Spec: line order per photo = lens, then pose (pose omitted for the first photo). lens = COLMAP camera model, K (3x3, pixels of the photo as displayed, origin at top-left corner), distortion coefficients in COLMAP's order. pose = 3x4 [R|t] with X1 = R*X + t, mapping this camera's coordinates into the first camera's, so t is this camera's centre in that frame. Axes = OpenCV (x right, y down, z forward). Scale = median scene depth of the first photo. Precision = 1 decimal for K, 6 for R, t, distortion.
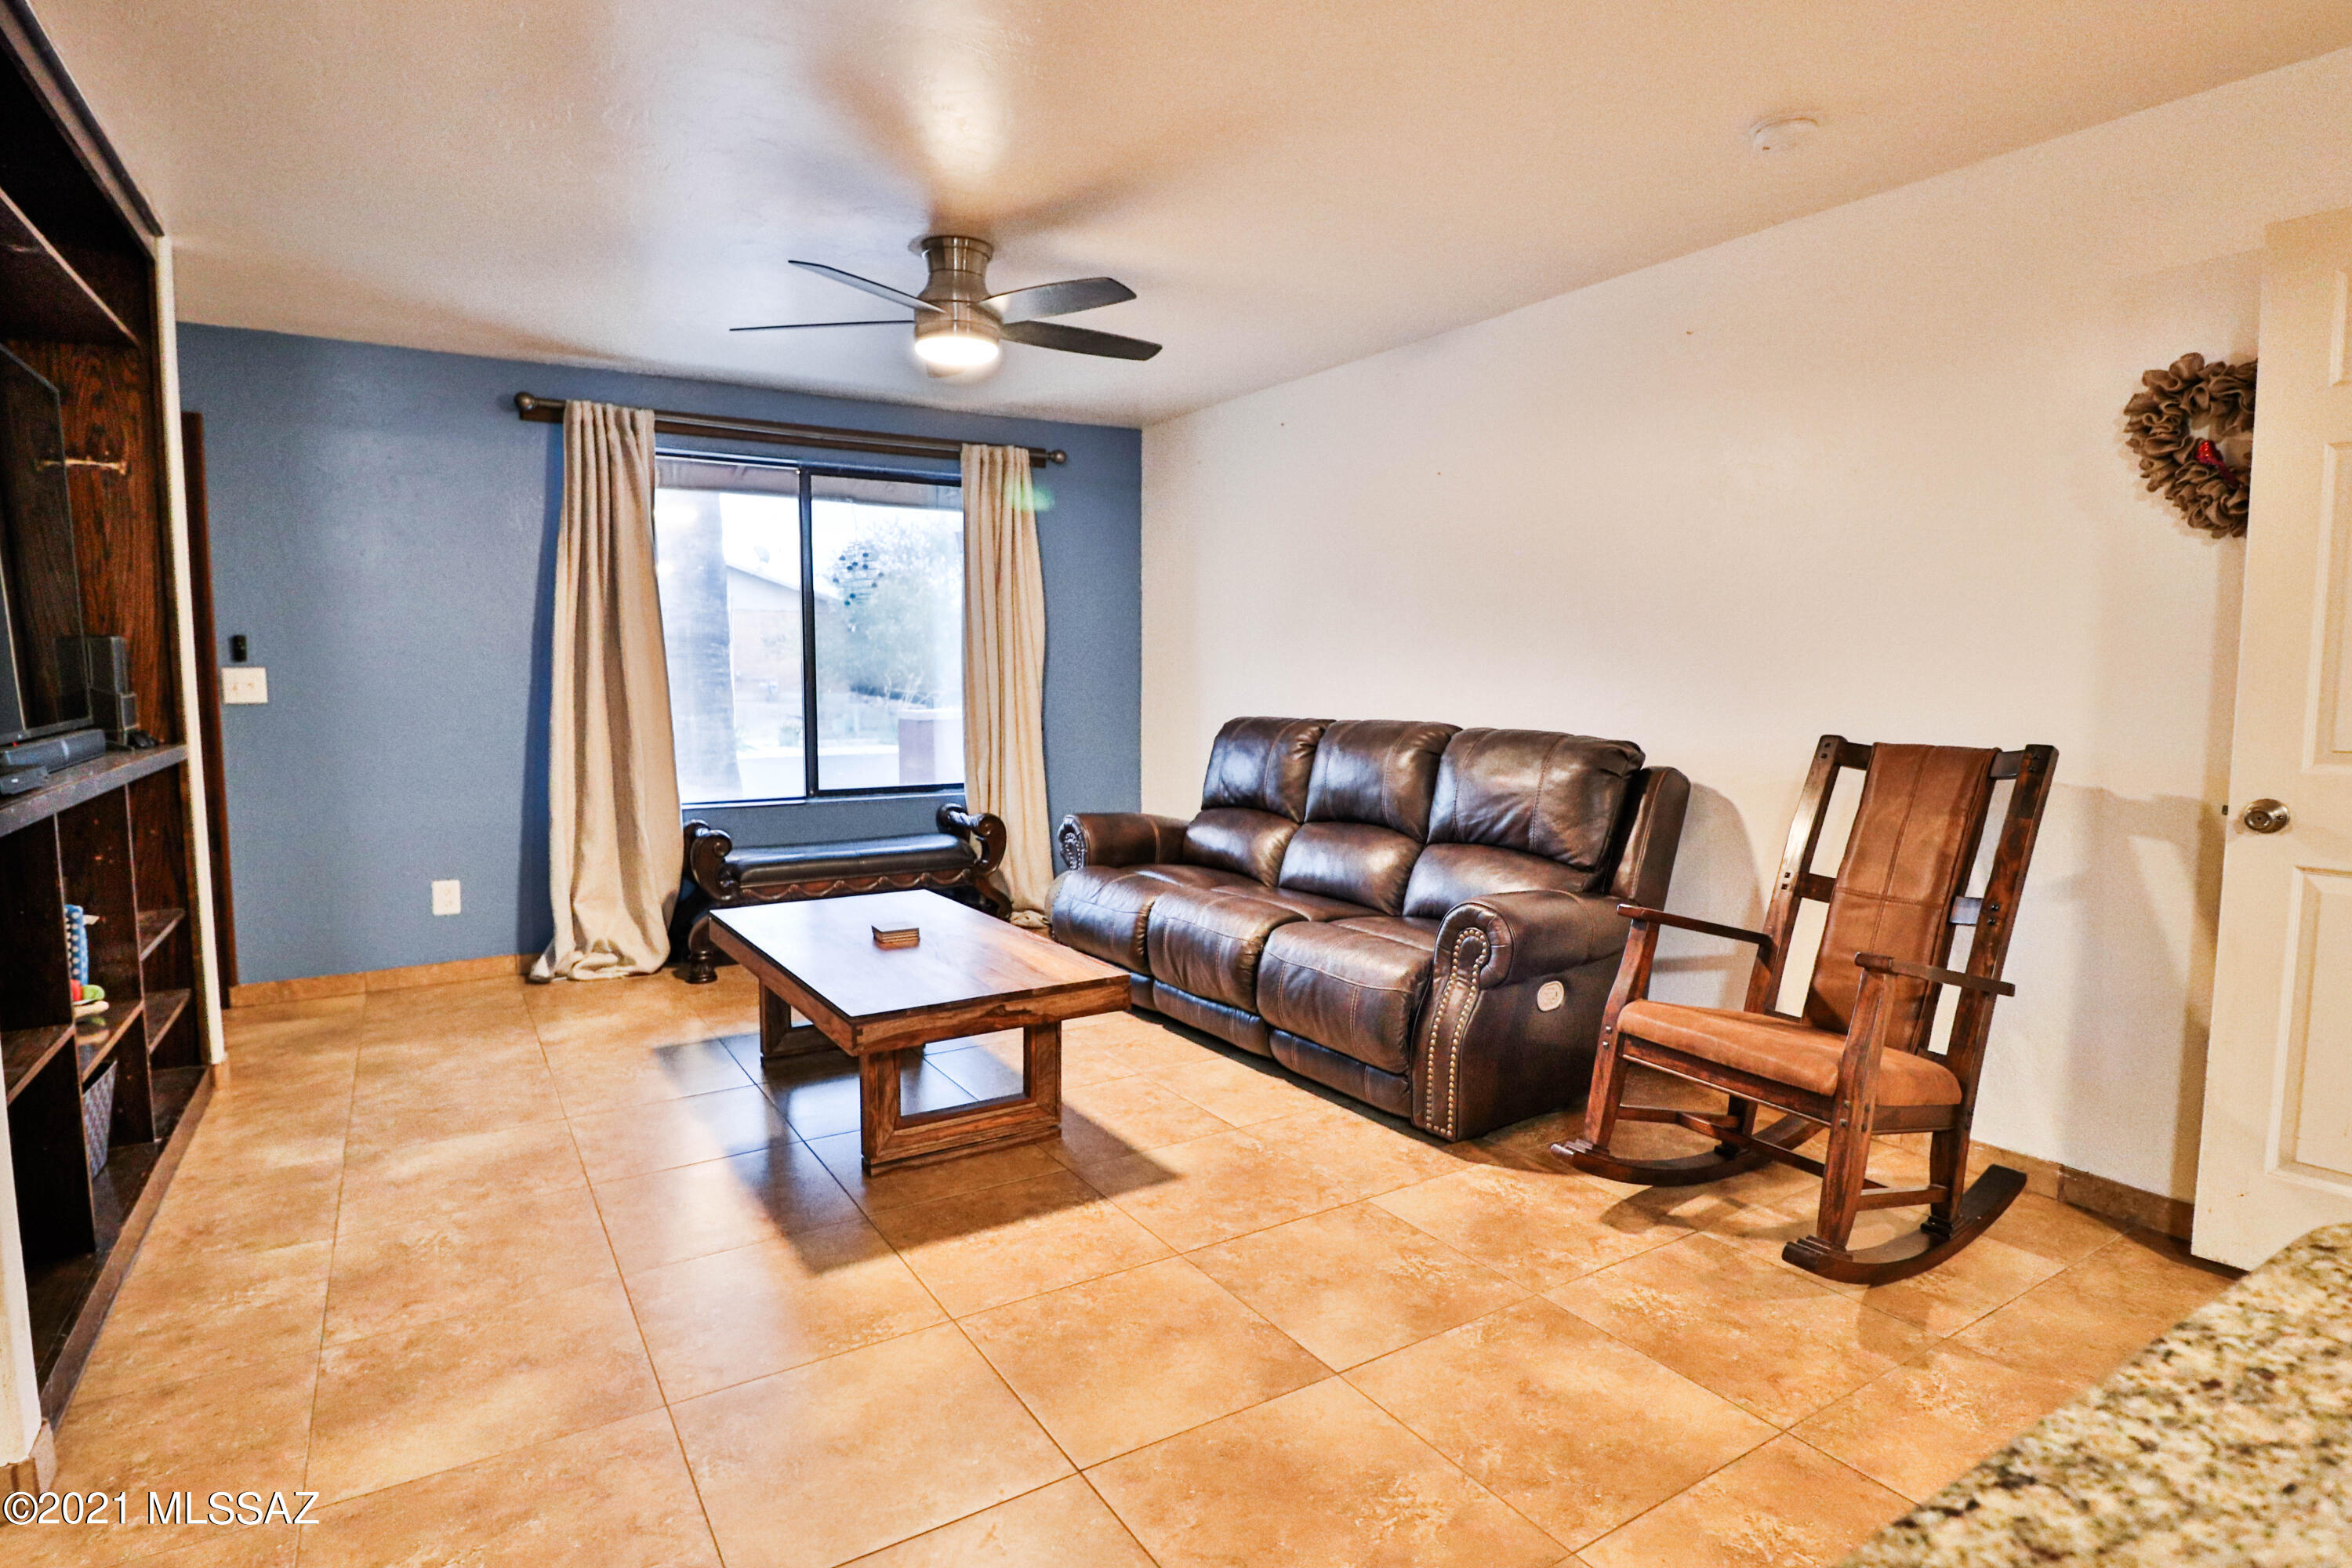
lens RADIAL K [[1213.1, 0, 1154.7], [0, 1213.1, 770.6], [0, 0, 1]] dist [0.001575, -0.014850]
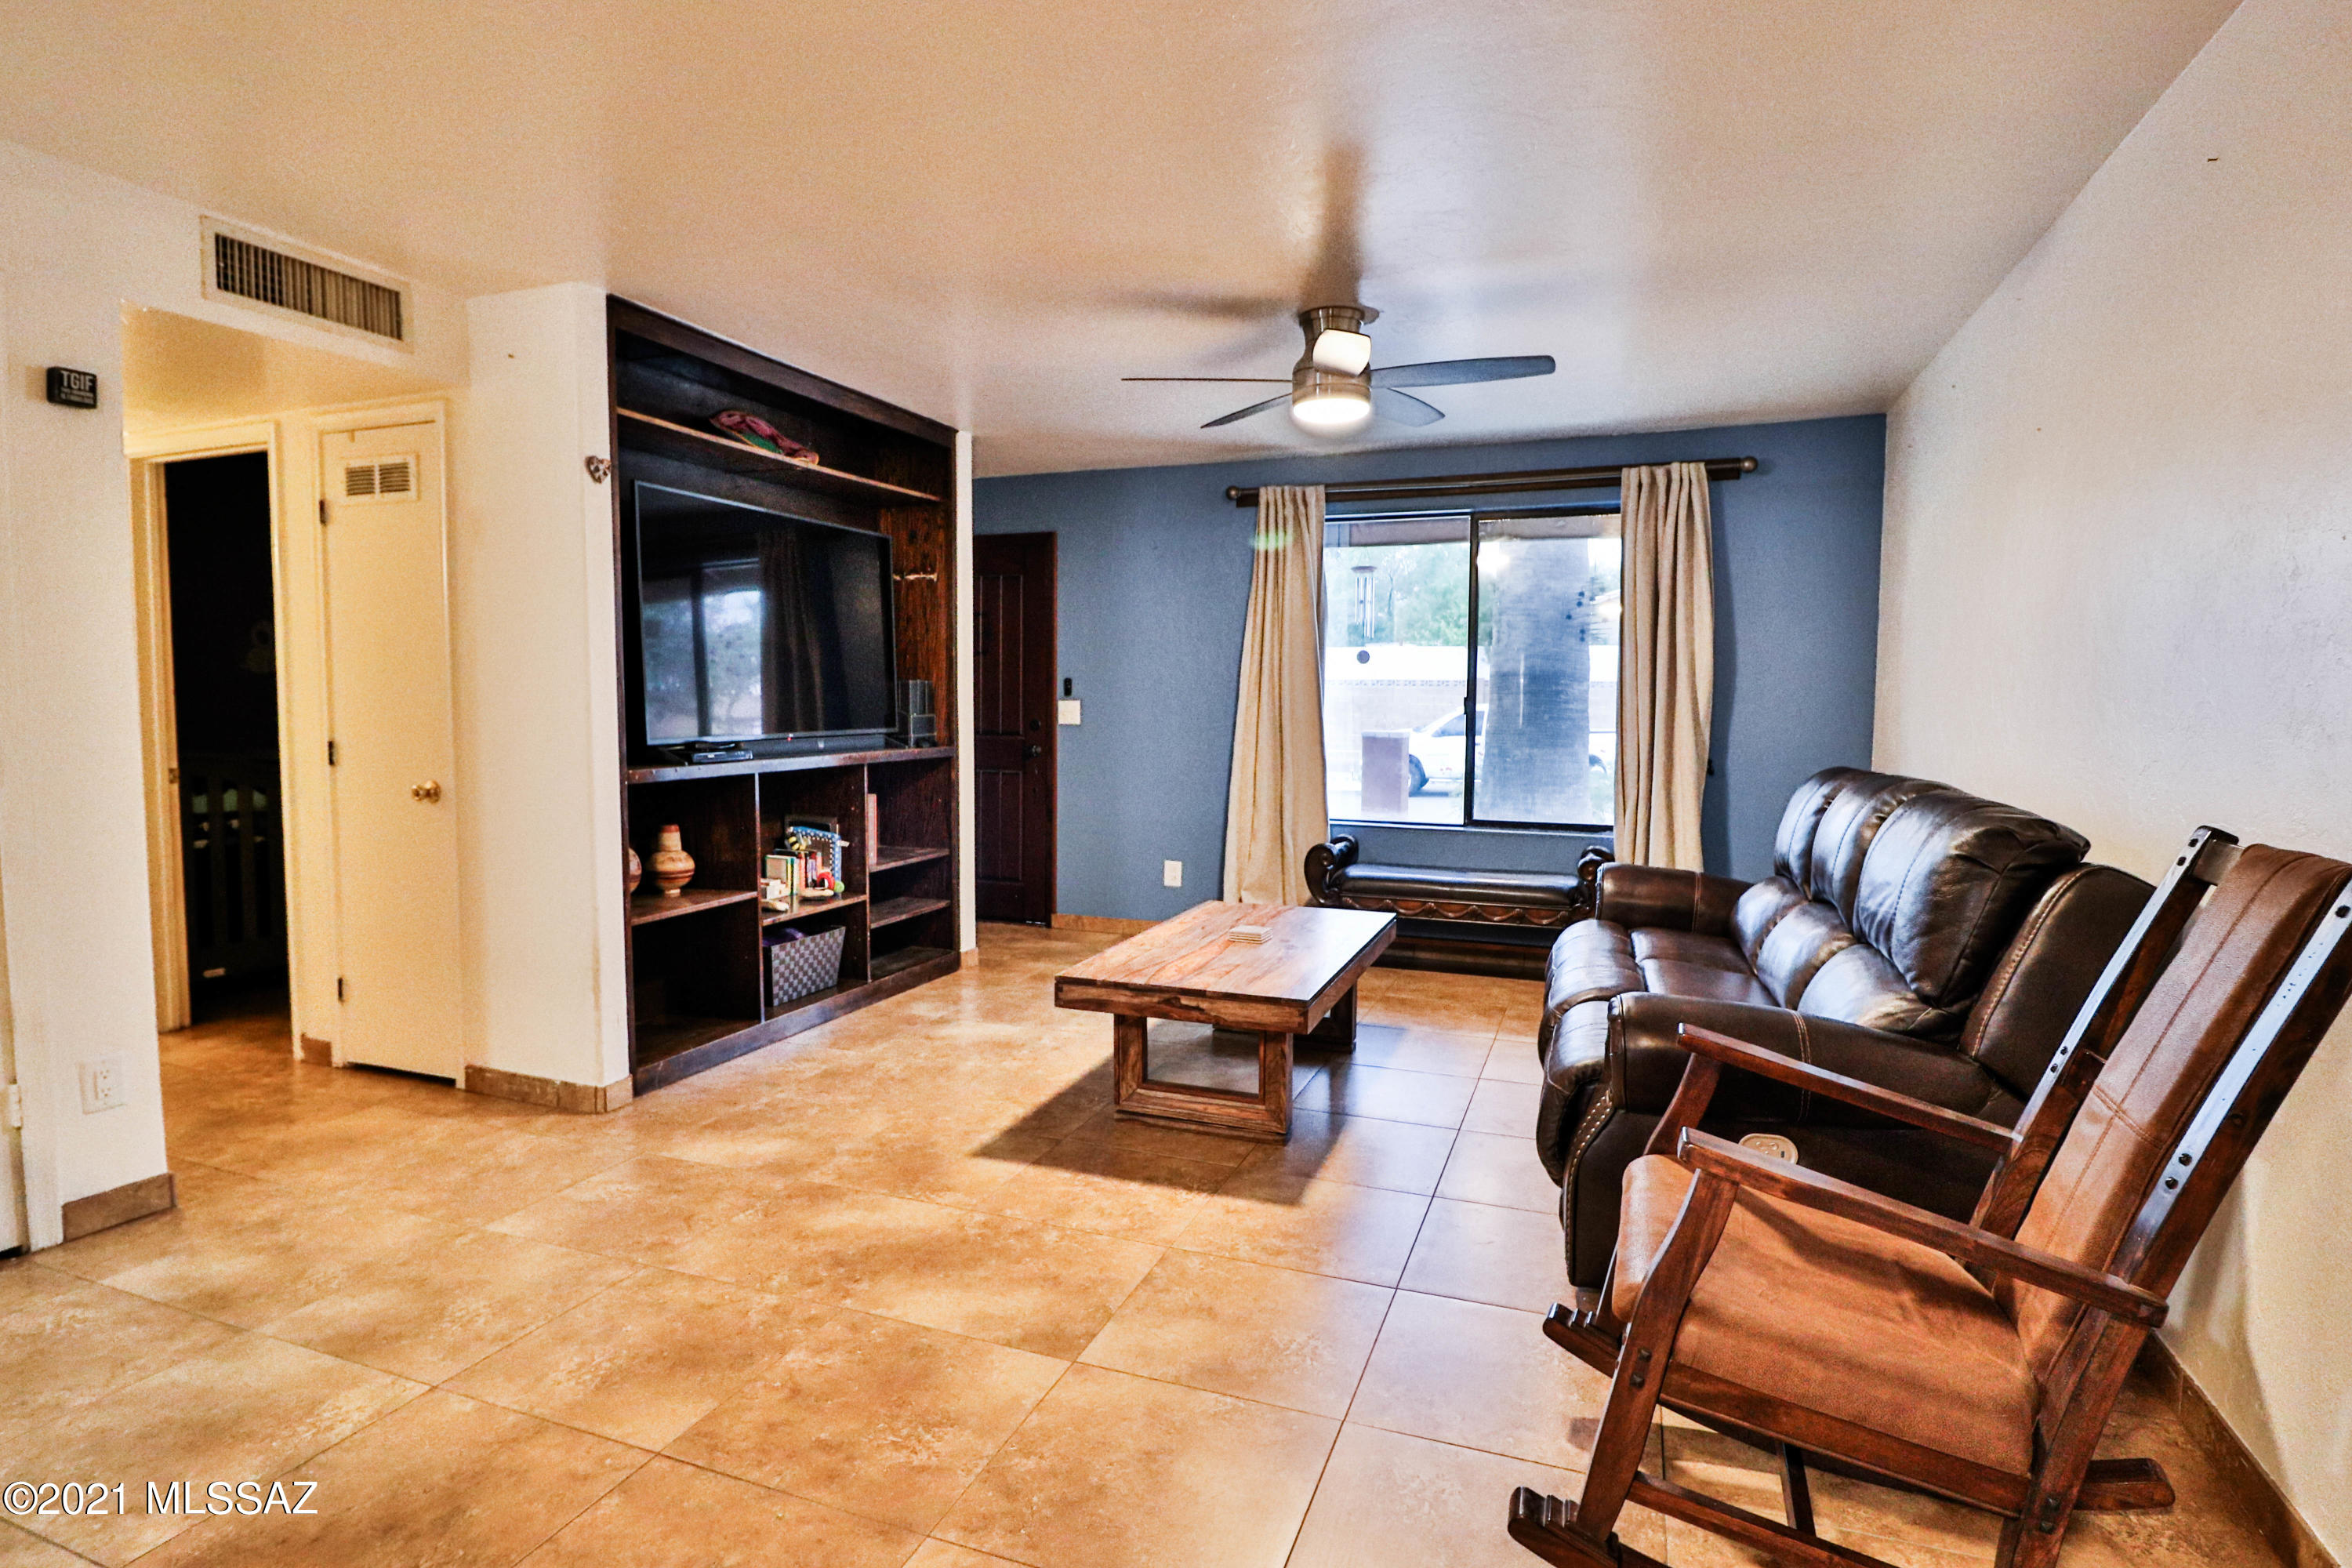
lens RADIAL K [[1213.1, 0, 1159.6], [0, 1213.1, 775.1], [0, 0, 1]] dist [0.001575, -0.014850]
pose [[0.606219, 0.052614, -0.793555, 0.451939], [-0.073242, 0.997262, 0.010169, -0.014941], [0.791918, 0.051957, 0.608413, 0.170856]]
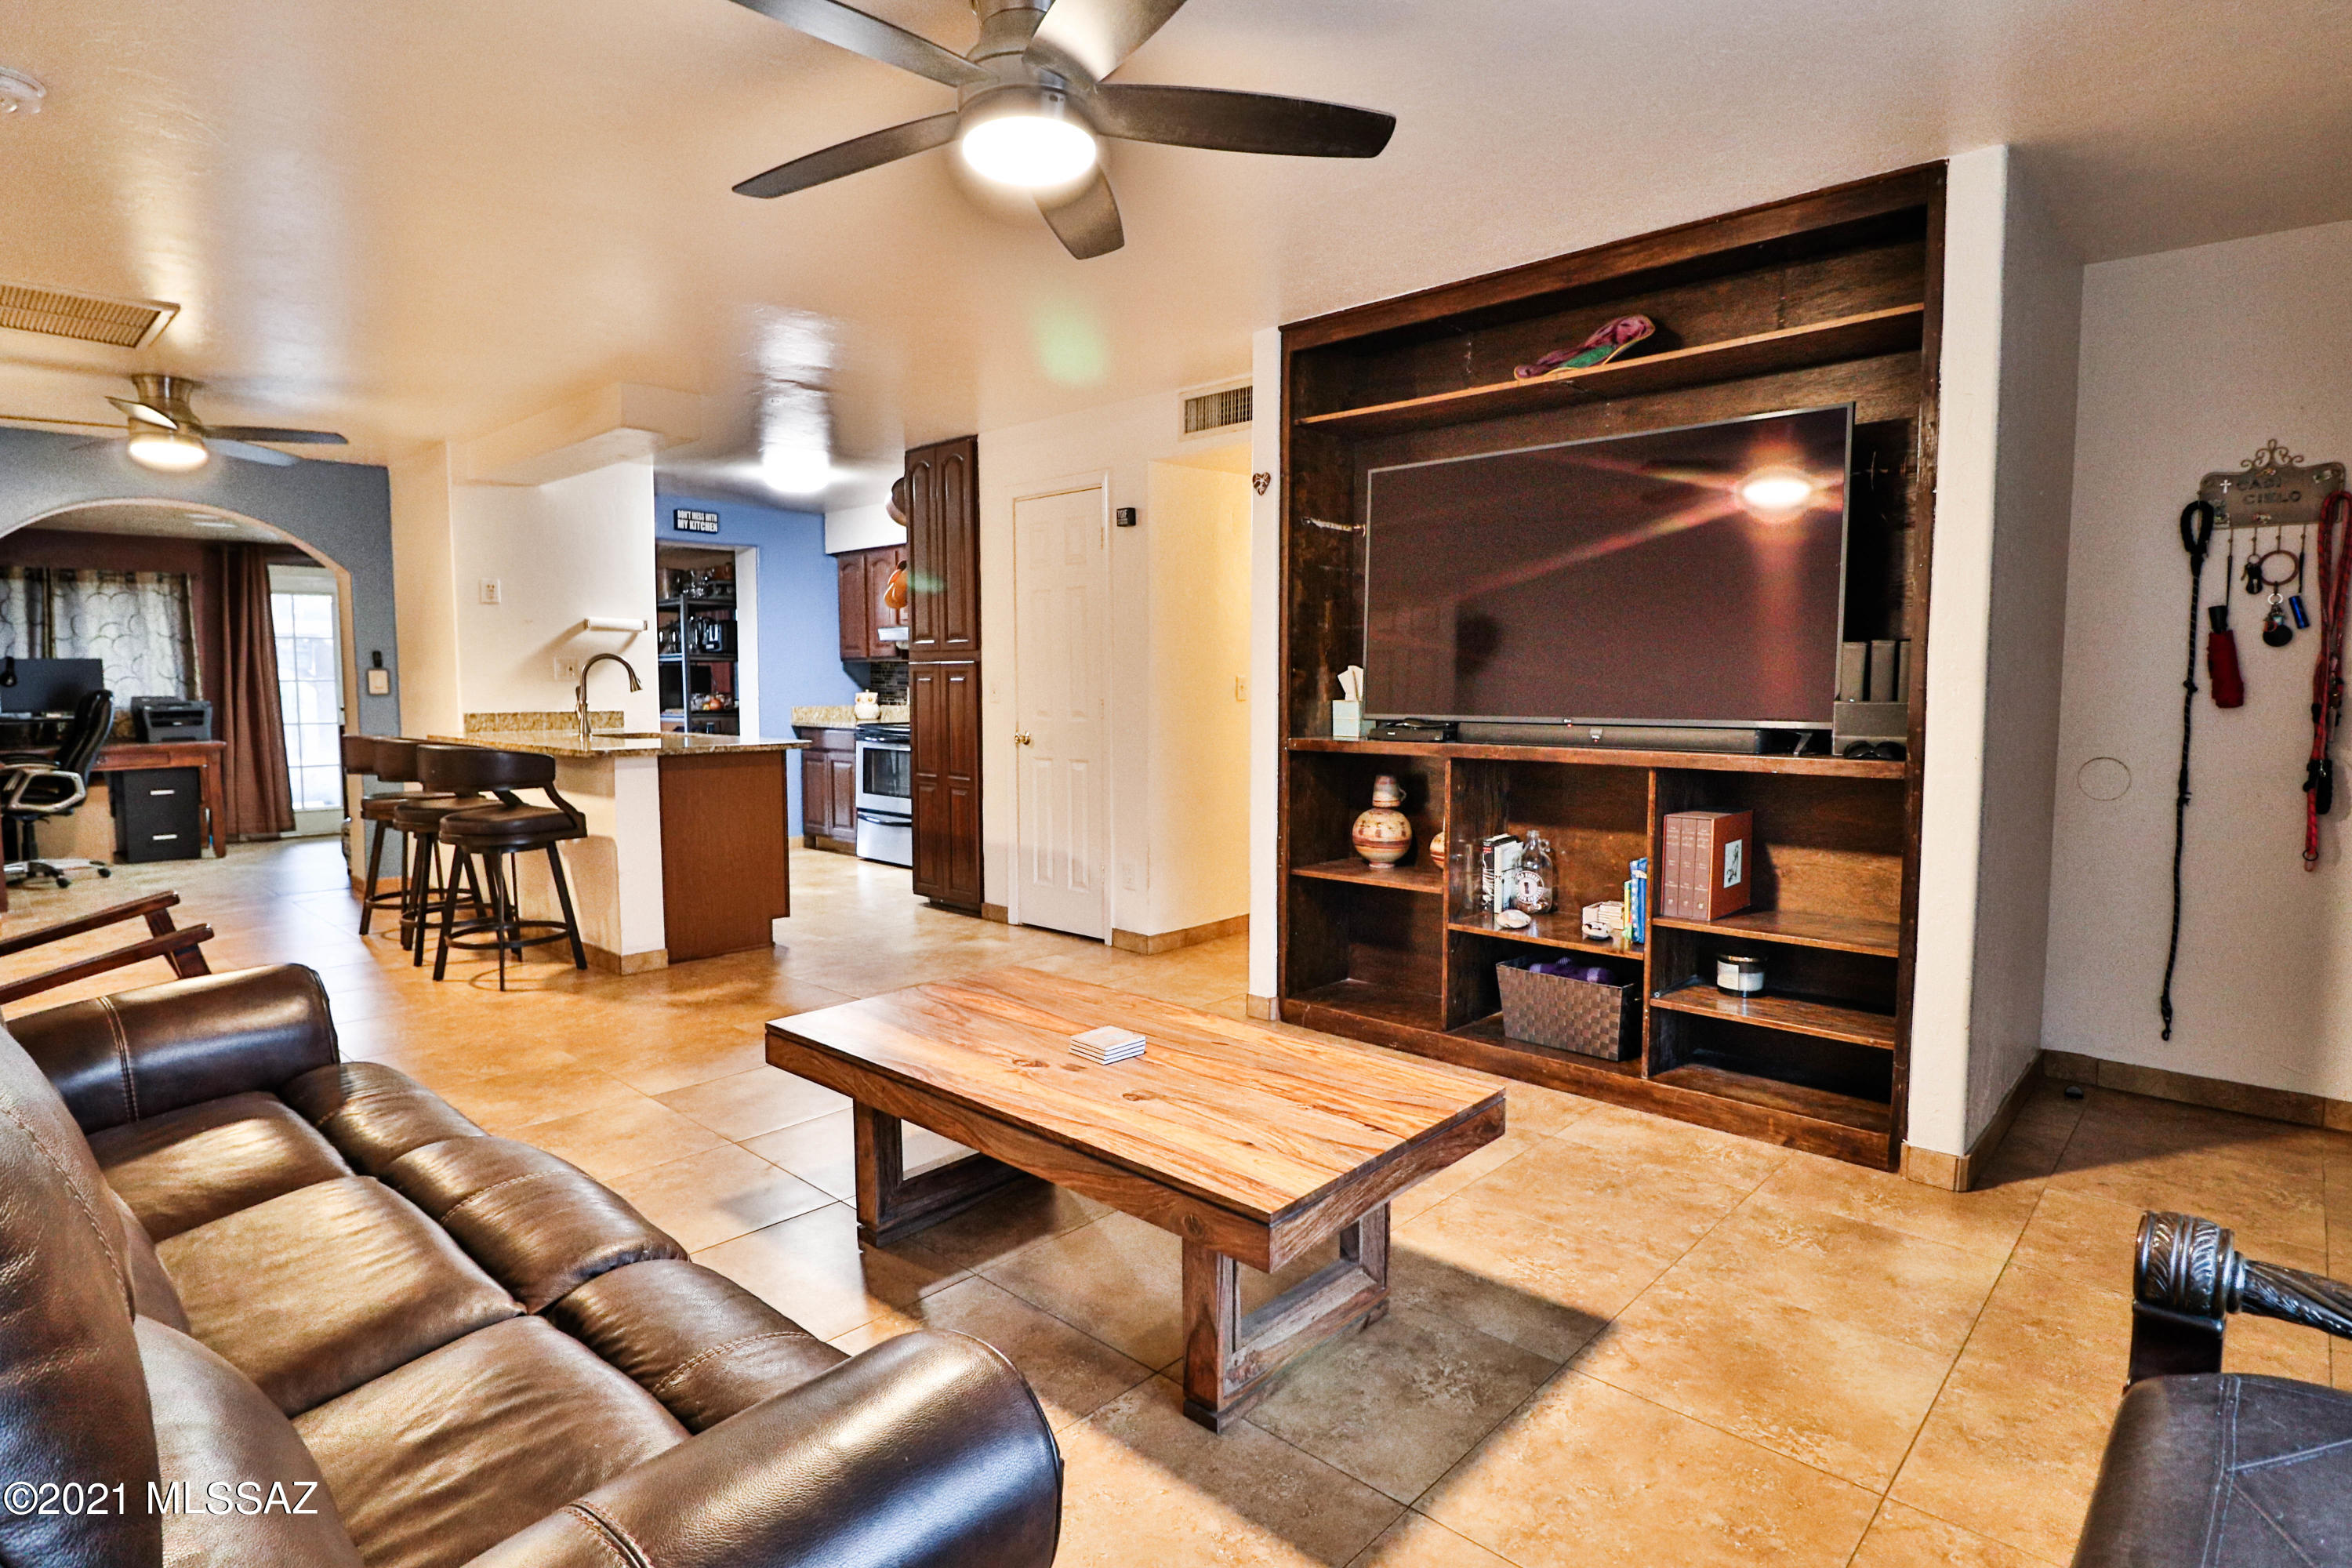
lens RADIAL K [[1213.1, 0, 1160.1], [0, 1213.1, 775.1], [0, 0, 1]] dist [0.001575, -0.014850]
pose [[-0.964370, 0.017896, -0.263951, -0.042104], [-0.025984, 0.986478, 0.161818, -0.099043], [0.263277, 0.162911, -0.950865, 1.197302]]
